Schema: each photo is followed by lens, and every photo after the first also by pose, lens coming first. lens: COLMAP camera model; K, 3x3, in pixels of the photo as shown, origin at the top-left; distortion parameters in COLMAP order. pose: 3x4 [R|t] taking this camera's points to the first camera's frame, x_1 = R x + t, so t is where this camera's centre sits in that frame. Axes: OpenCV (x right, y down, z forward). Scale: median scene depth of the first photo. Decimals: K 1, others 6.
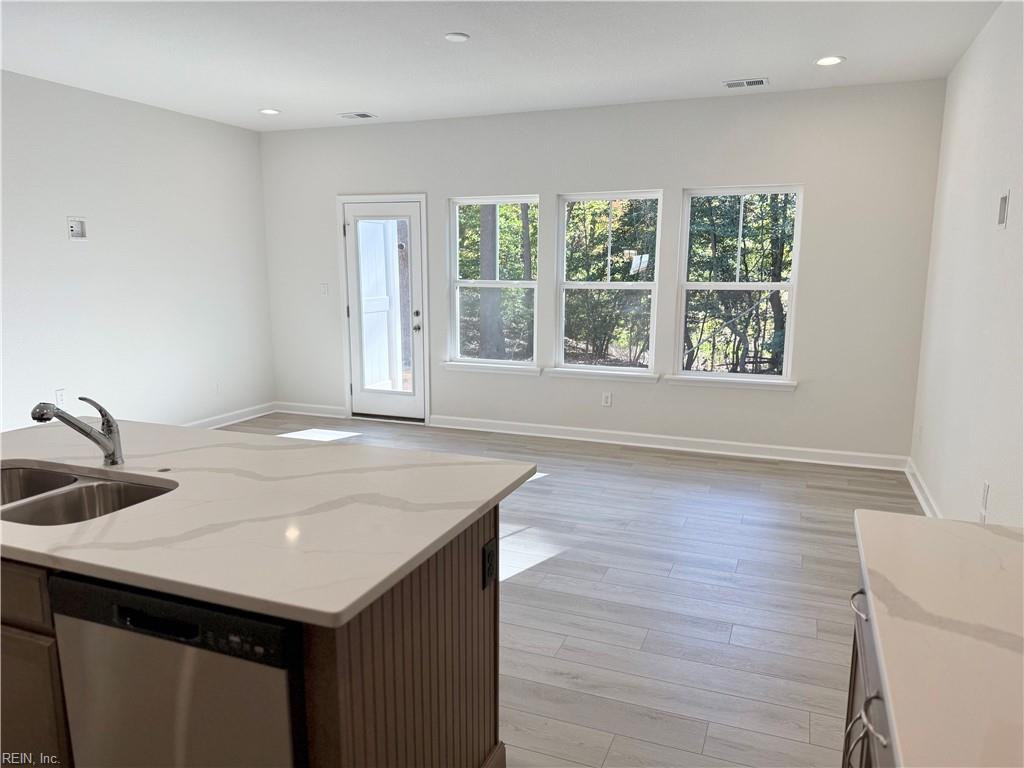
lens RADIAL K [[712.3, 0, 512.0], [0, 712.3, 384.0], [0, 0, 1]] dist [0.207743, -0.398084]
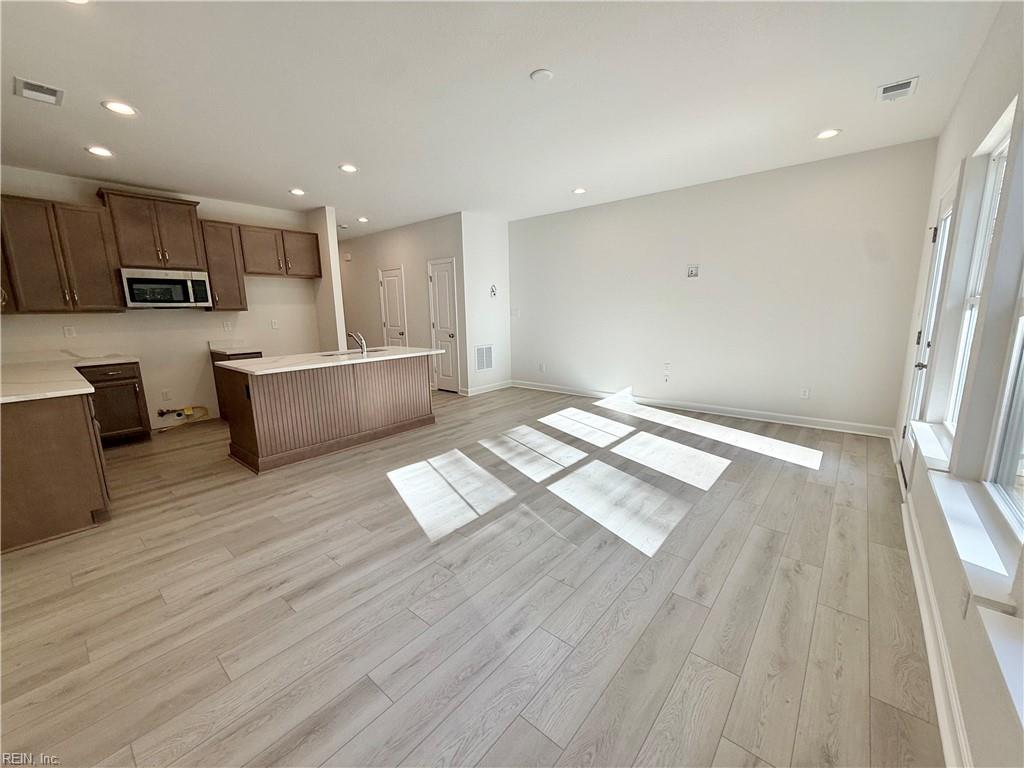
lens RADIAL K [[408.2, 0, 517.1], [0, 408.2, 381.0], [0, 0, 1]] dist [0.002679, -0.000193]
pose [[-0.310740, 0.169164, -0.935320, 0.405444], [-0.132381, 0.966742, 0.218828, -0.110758], [0.941231, 0.191818, -0.278012, 0.835966]]
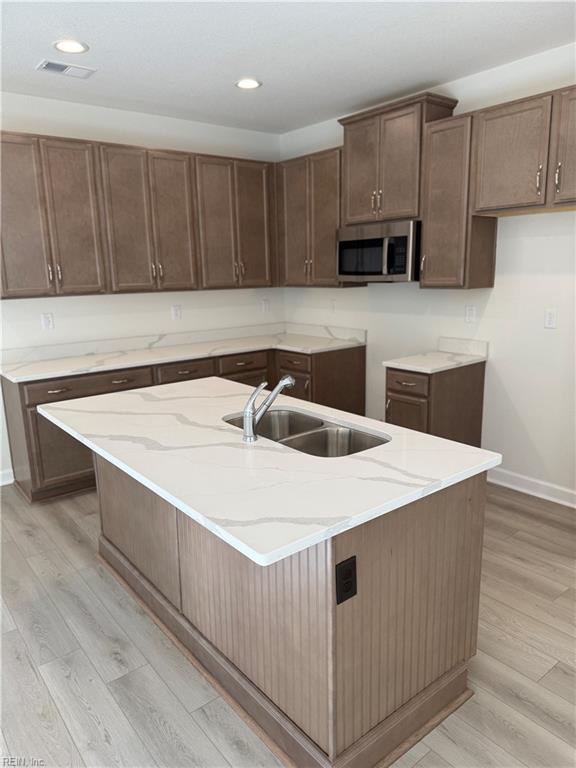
lens RADIAL K [[537.1, 0, 288.2], [0, 537.1, 388.4], [0, 0, 1]] dist [0.088856, -0.130307]
pose [[-0.869698, -0.090766, 0.485167, -0.389920], [0.098295, 0.931409, 0.350452, -0.113618], [-0.483698, 0.352476, -0.801122, 0.622431]]
